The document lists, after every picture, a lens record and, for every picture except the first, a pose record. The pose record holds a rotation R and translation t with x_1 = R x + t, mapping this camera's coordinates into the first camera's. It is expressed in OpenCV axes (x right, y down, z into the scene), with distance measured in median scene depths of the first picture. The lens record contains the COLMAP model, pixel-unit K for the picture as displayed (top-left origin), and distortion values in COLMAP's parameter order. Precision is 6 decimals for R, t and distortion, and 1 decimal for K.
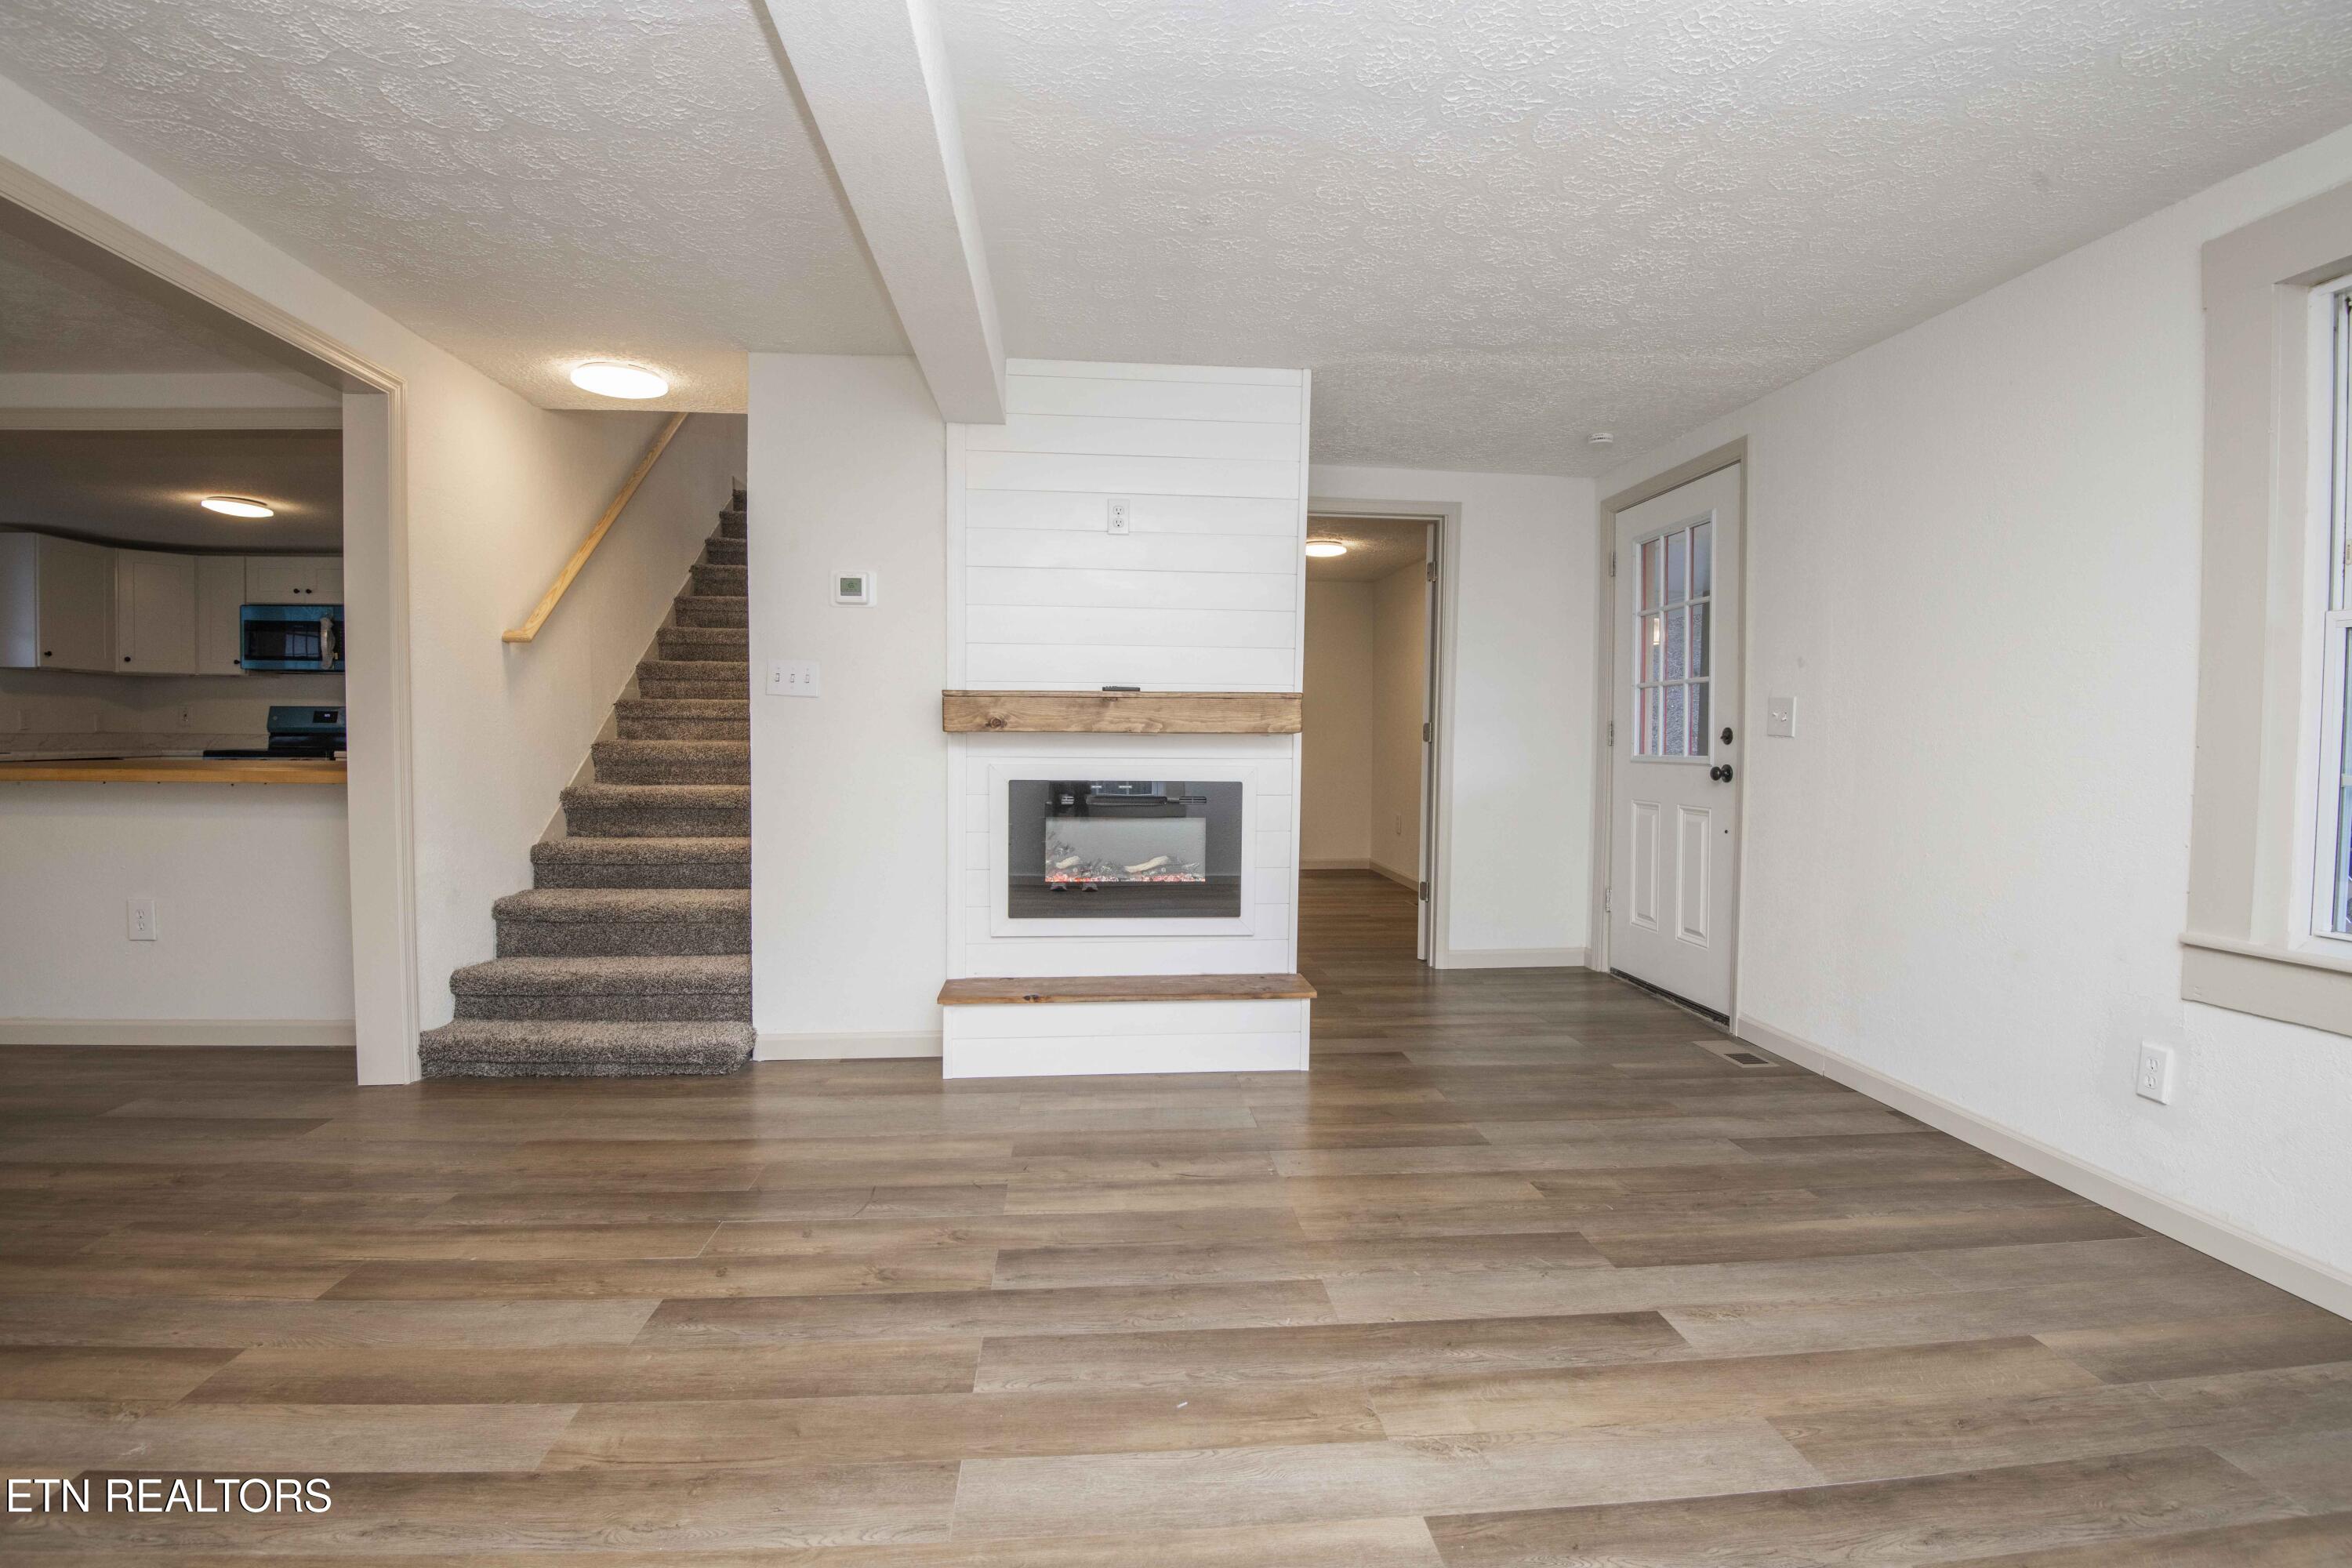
lens RADIAL K [[1076.5, 0, 1176.0], [0, 1076.5, 784.0], [0, 0, 1]] dist [-0.016295, -0.013215]
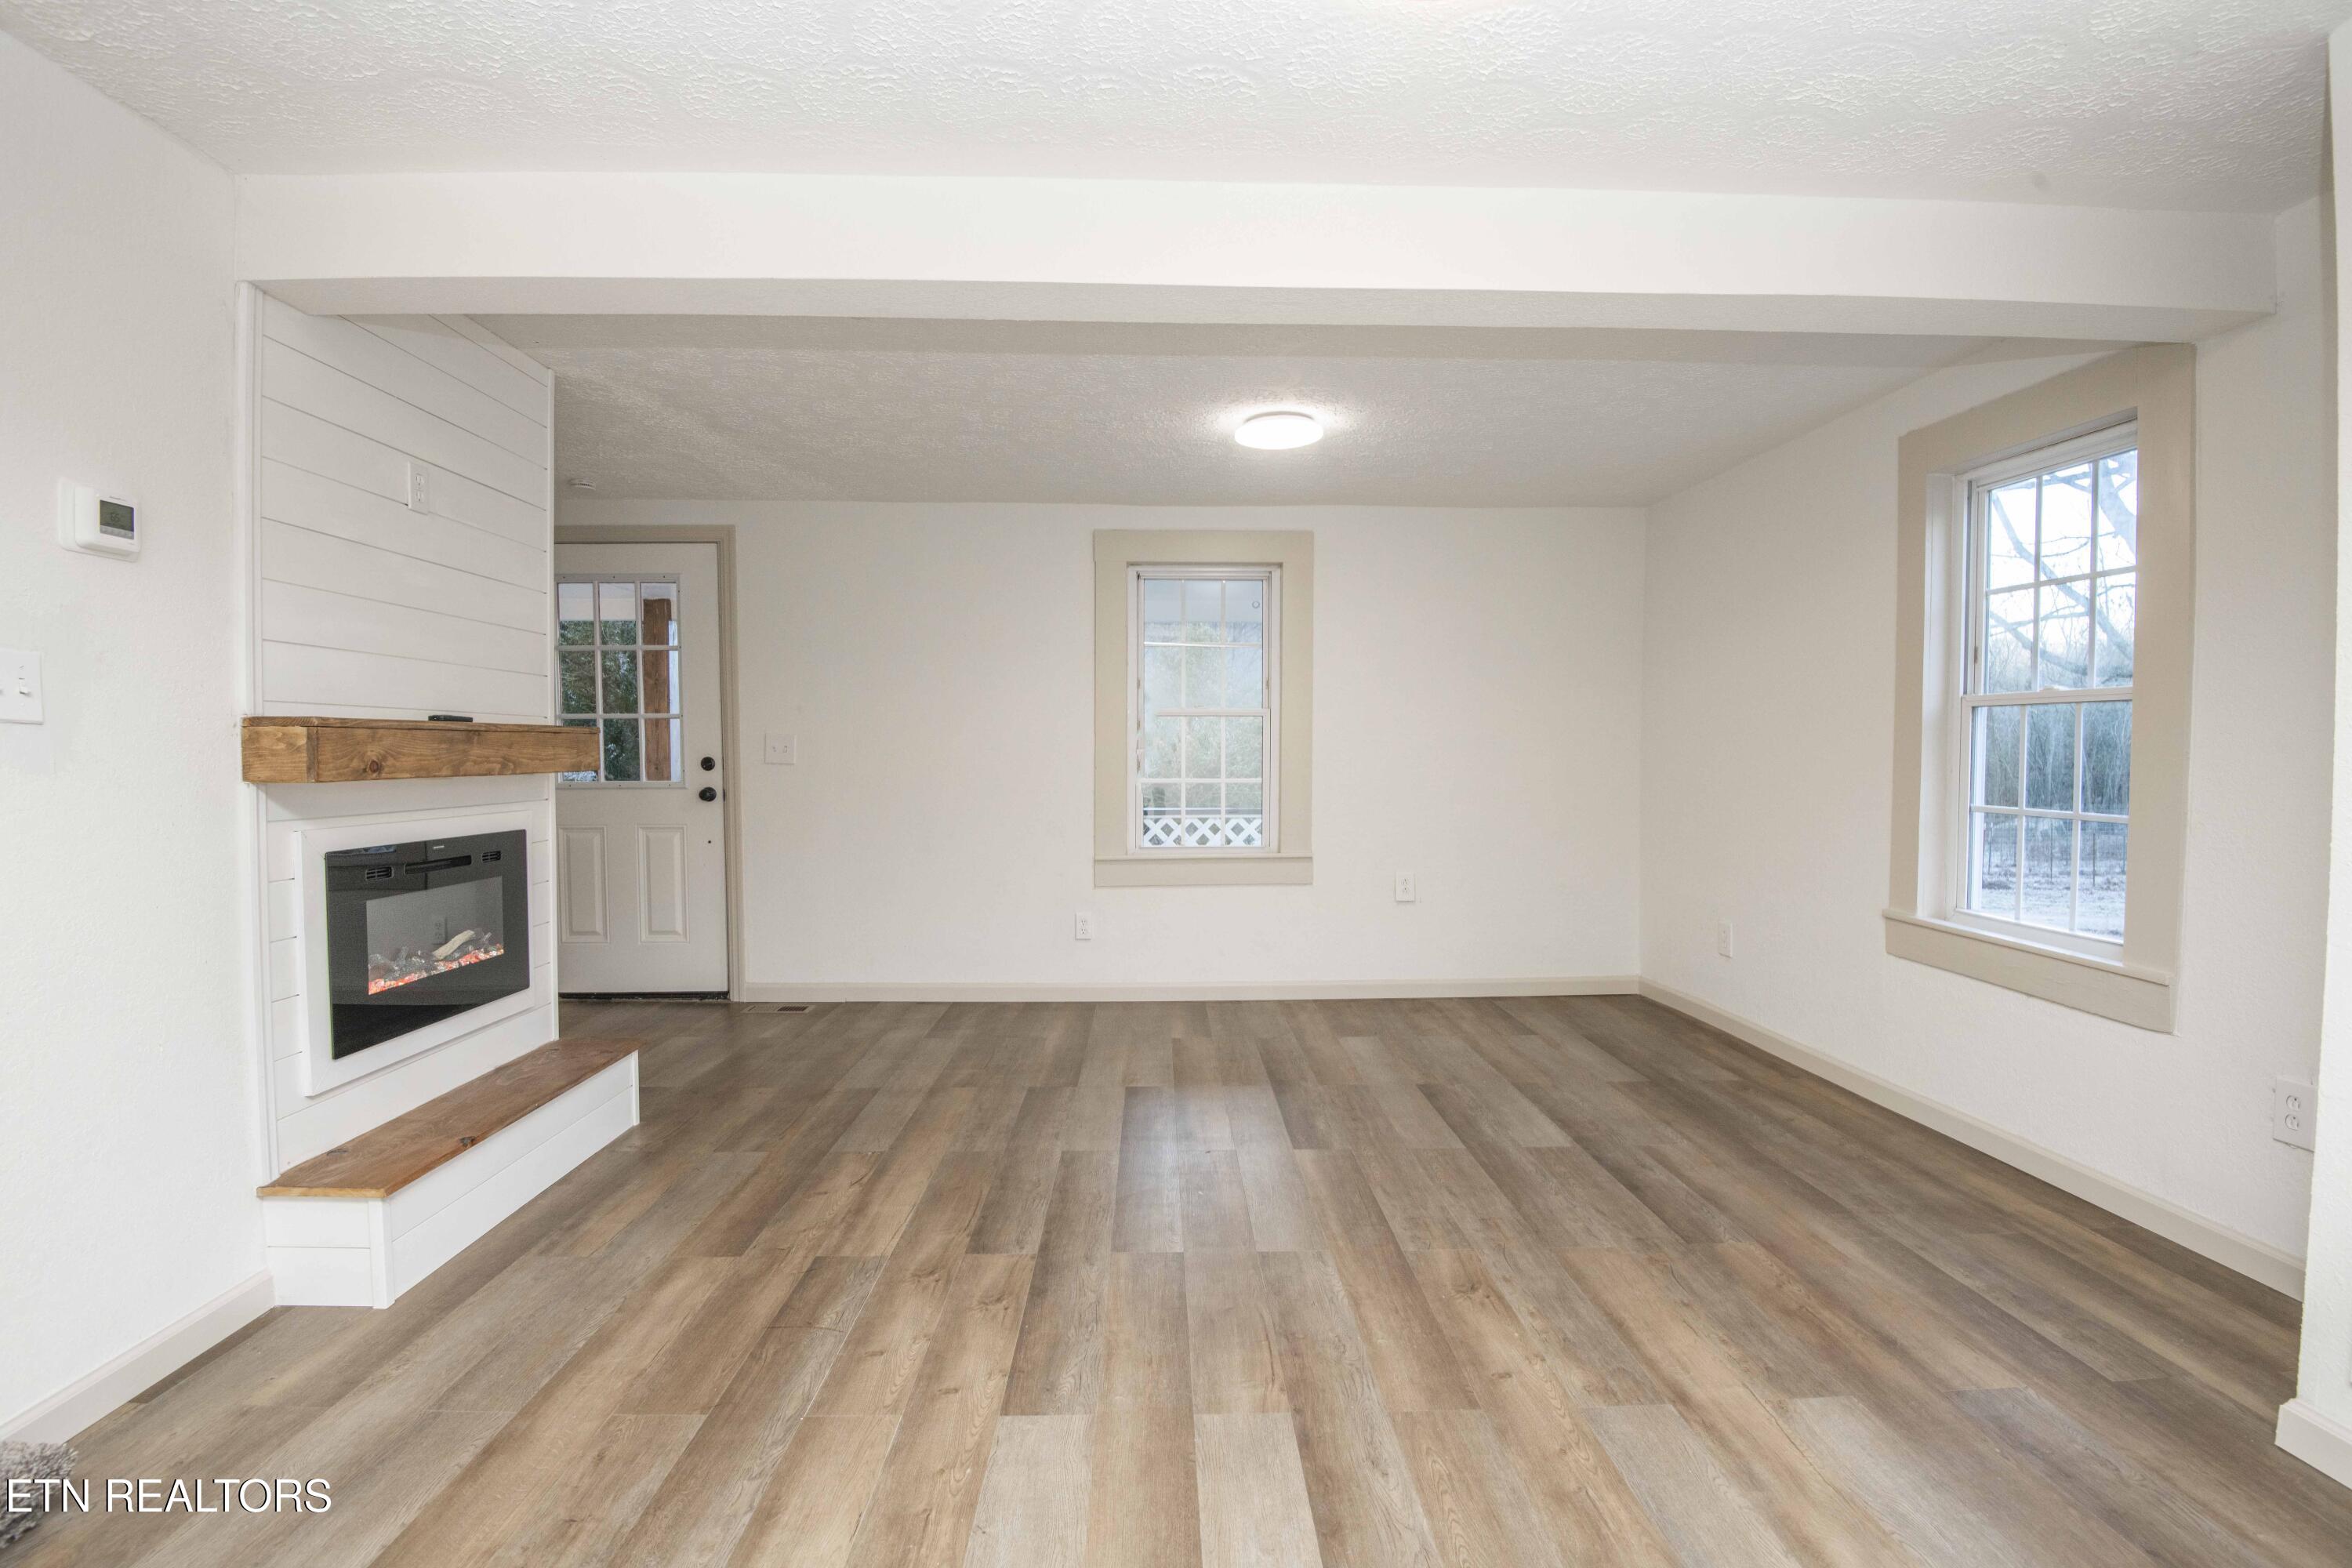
lens RADIAL K [[1076.5, 0, 1176.0], [0, 1076.5, 784.0], [0, 0, 1]] dist [-0.016295, -0.013215]
pose [[0.078152, -0.036945, 0.996257, -0.861250], [0.048311, 0.998279, 0.033230, -0.047628], [-0.995770, 0.045533, 0.079803, 0.481181]]
